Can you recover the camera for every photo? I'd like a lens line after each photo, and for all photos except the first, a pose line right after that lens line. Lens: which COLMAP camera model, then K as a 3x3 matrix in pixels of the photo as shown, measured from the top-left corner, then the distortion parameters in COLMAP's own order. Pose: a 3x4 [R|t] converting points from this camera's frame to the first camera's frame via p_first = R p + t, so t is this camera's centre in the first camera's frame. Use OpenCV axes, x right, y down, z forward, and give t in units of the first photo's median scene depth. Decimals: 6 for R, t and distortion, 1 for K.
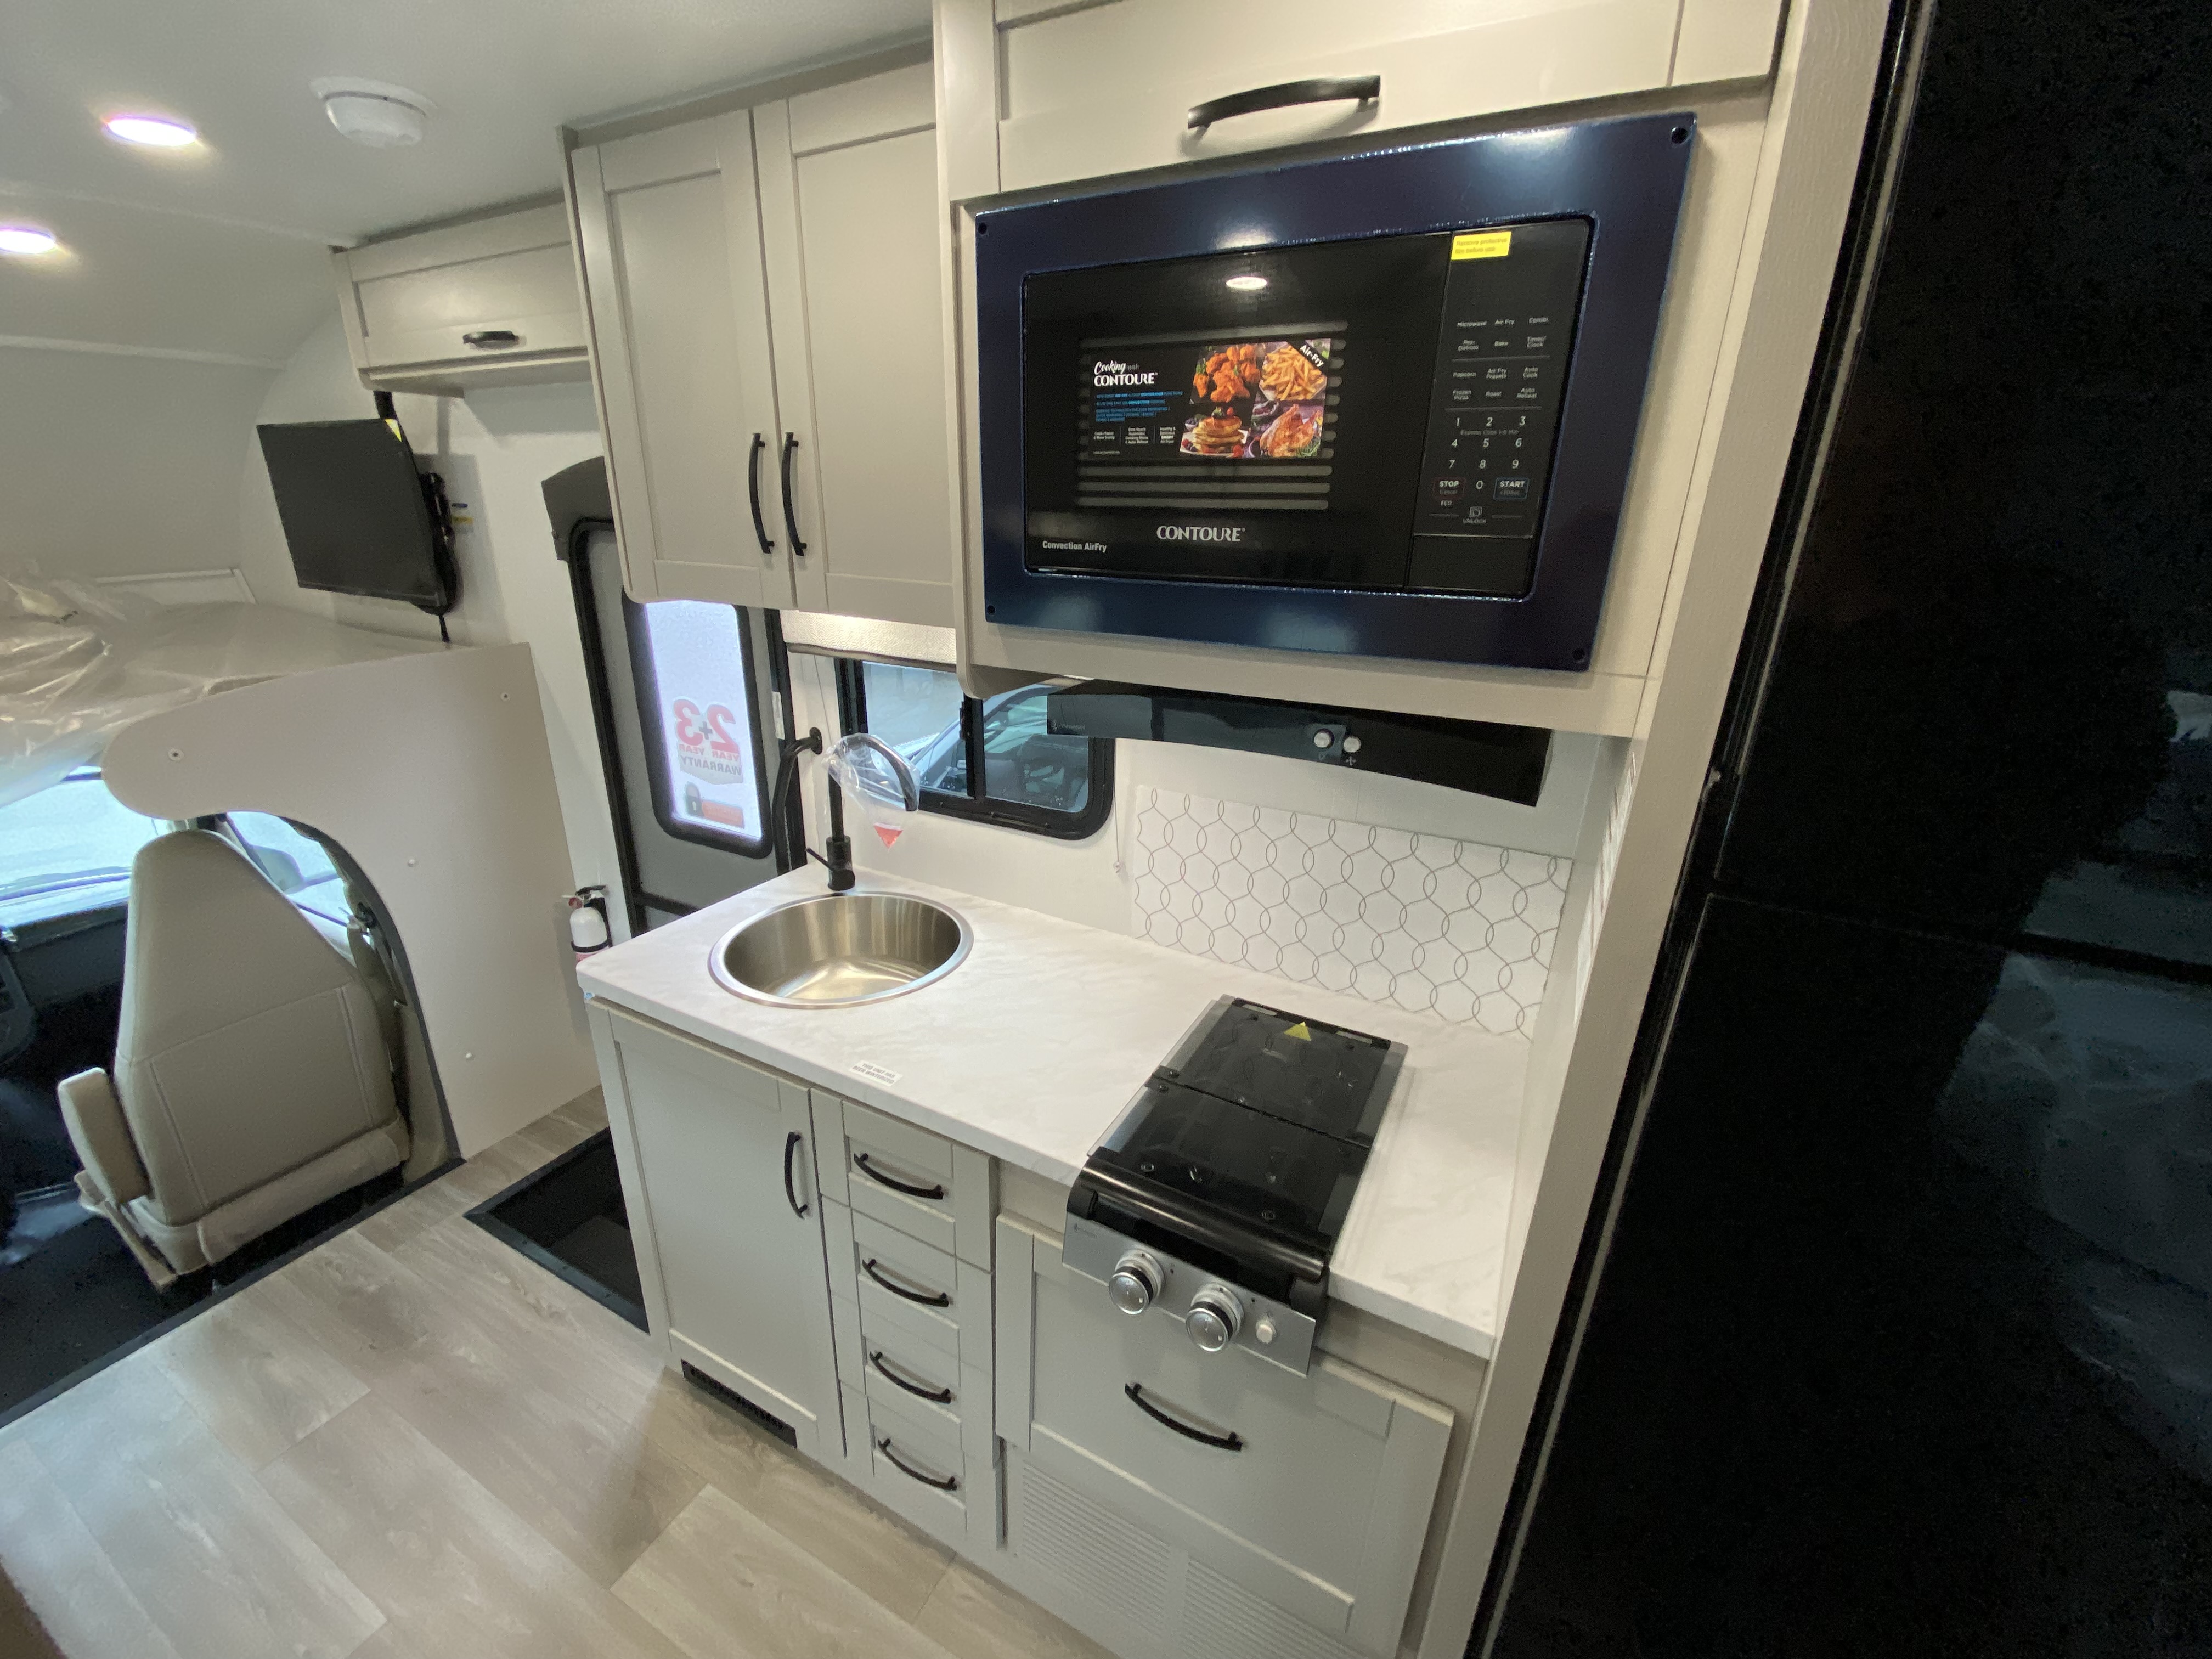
lens RADIAL K [[884.7, 0, 1100.1], [0, 884.7, 828.5], [0, 0, 1]] dist [0.019083, -0.020255]
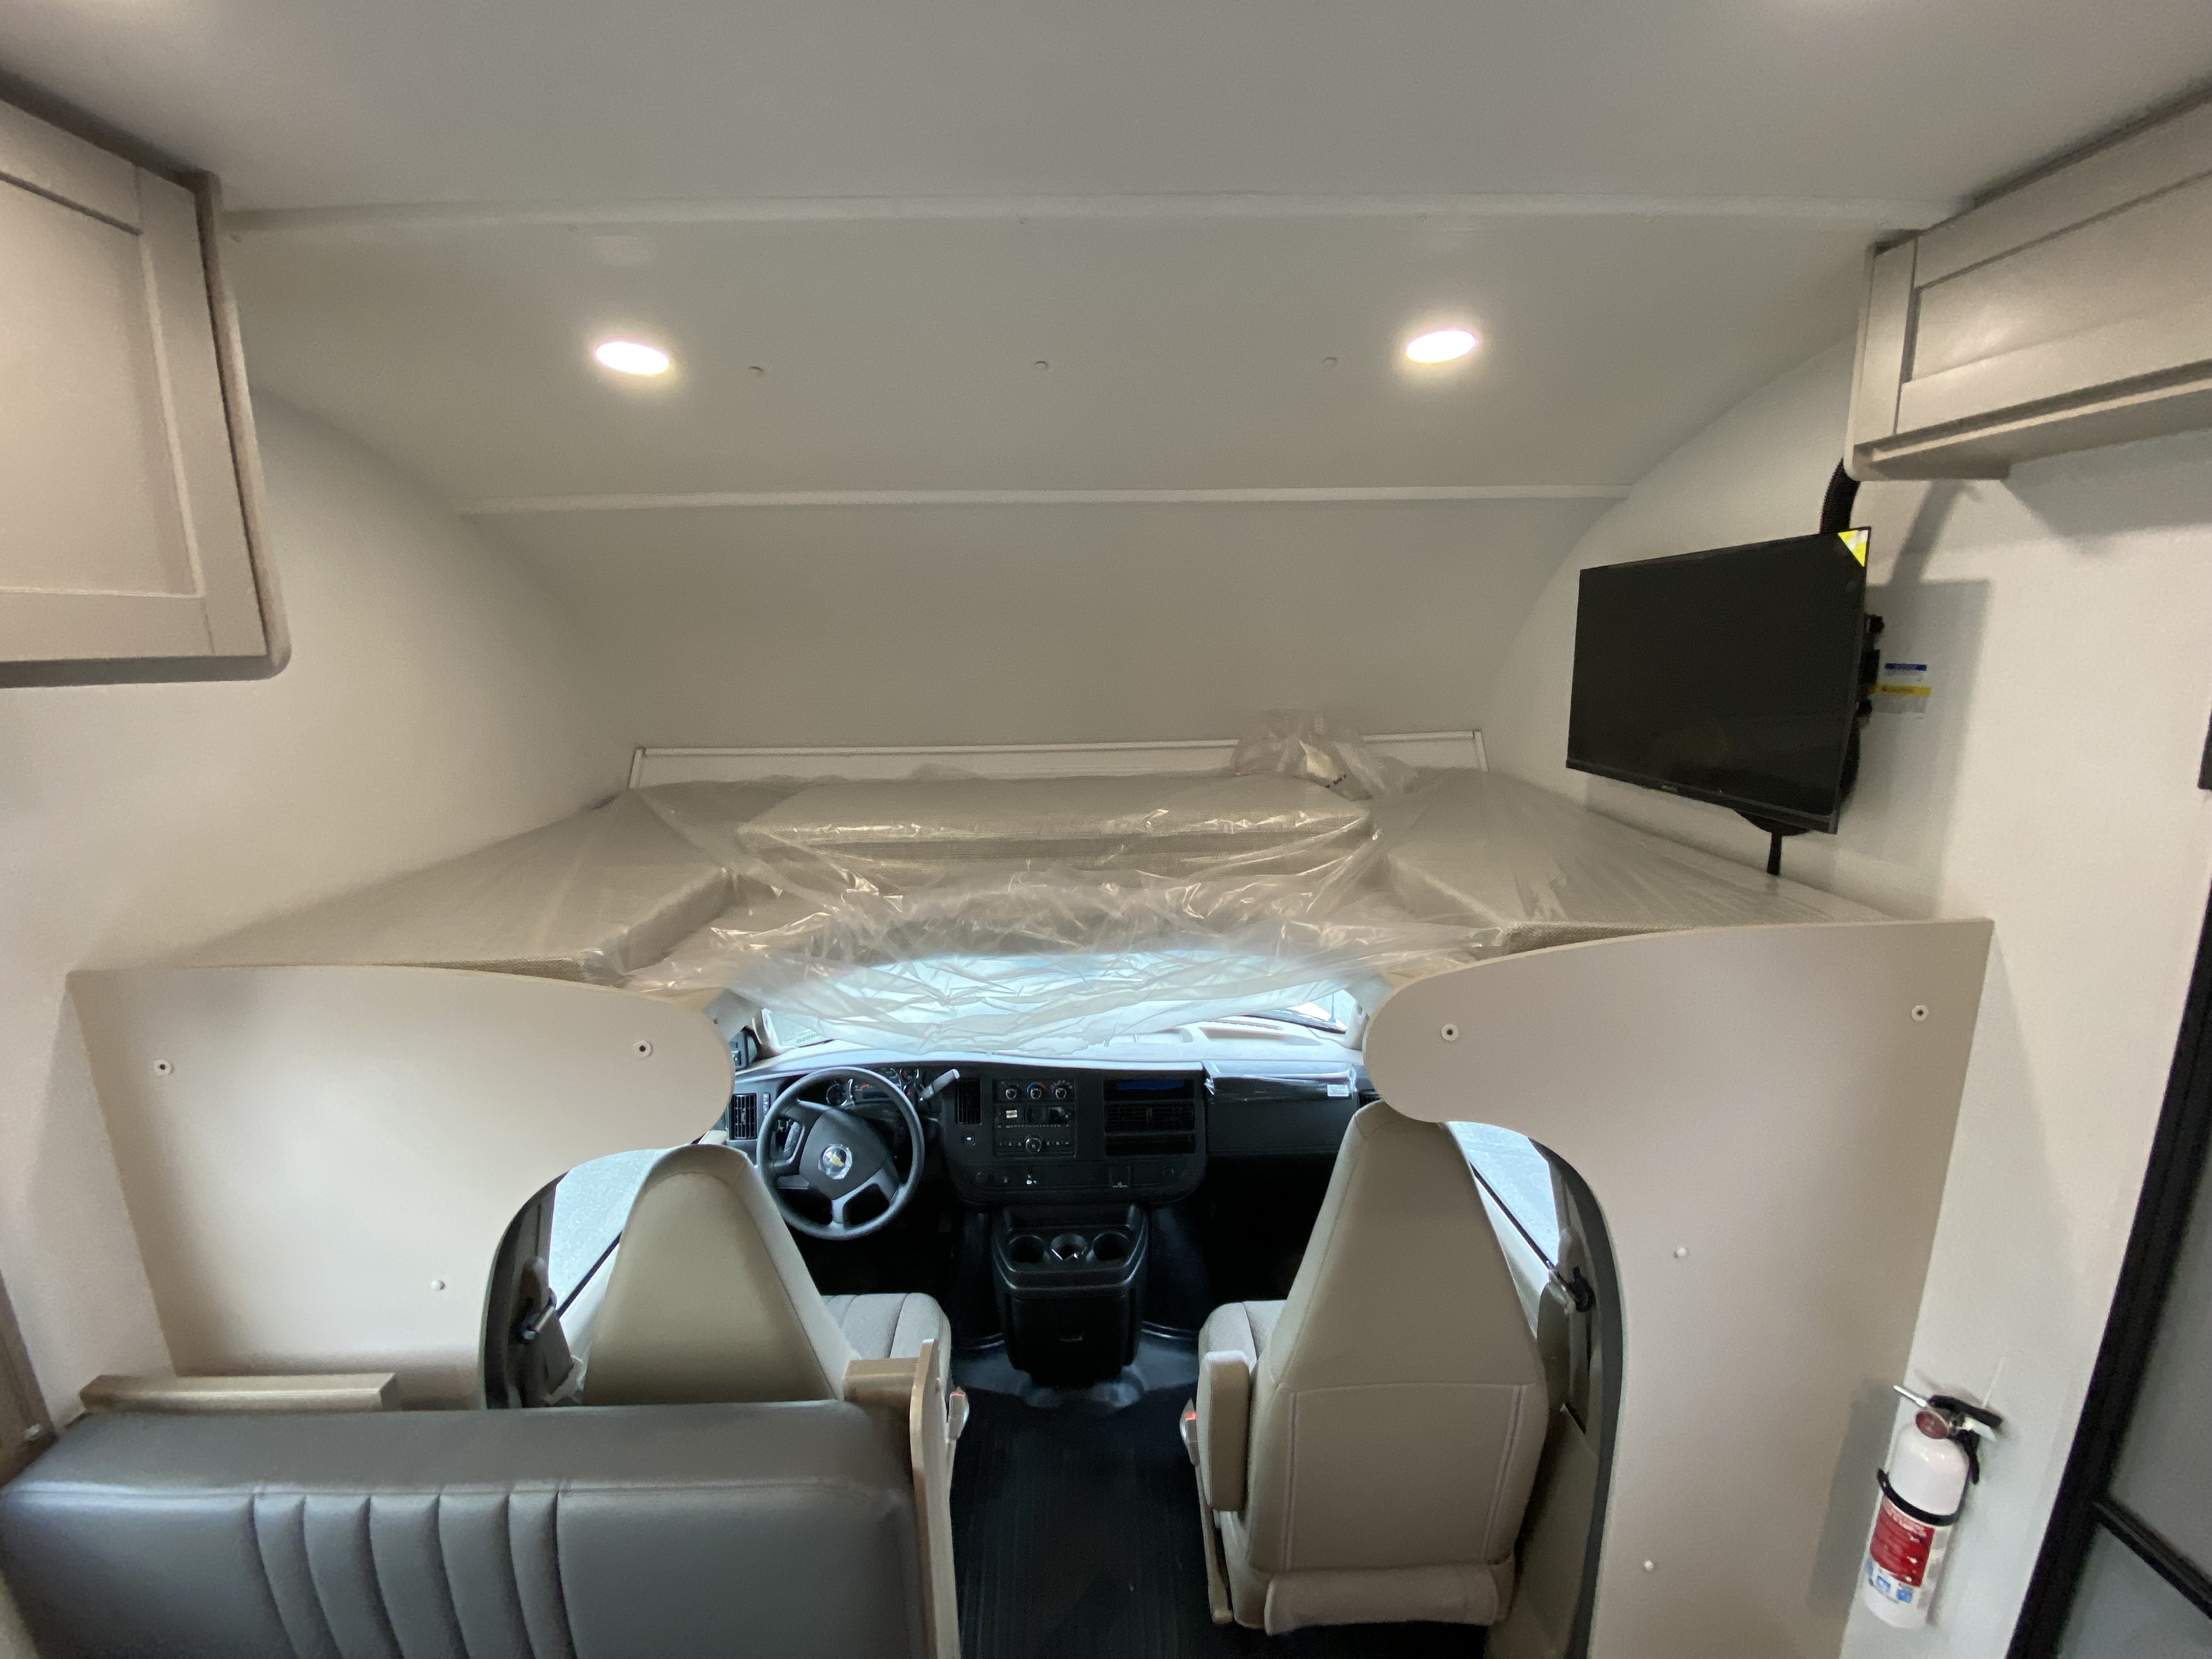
lens RADIAL K [[881.1, 0, 1108.0], [0, 881.1, 806.0], [0, 0, 1]] dist [0.015849, -0.000049]
pose [[0.495221, 0.122402, -0.860101, -0.564252], [-0.265259, 0.964052, -0.015534, -0.158564], [0.827281, 0.235842, 0.509887, 0.363428]]
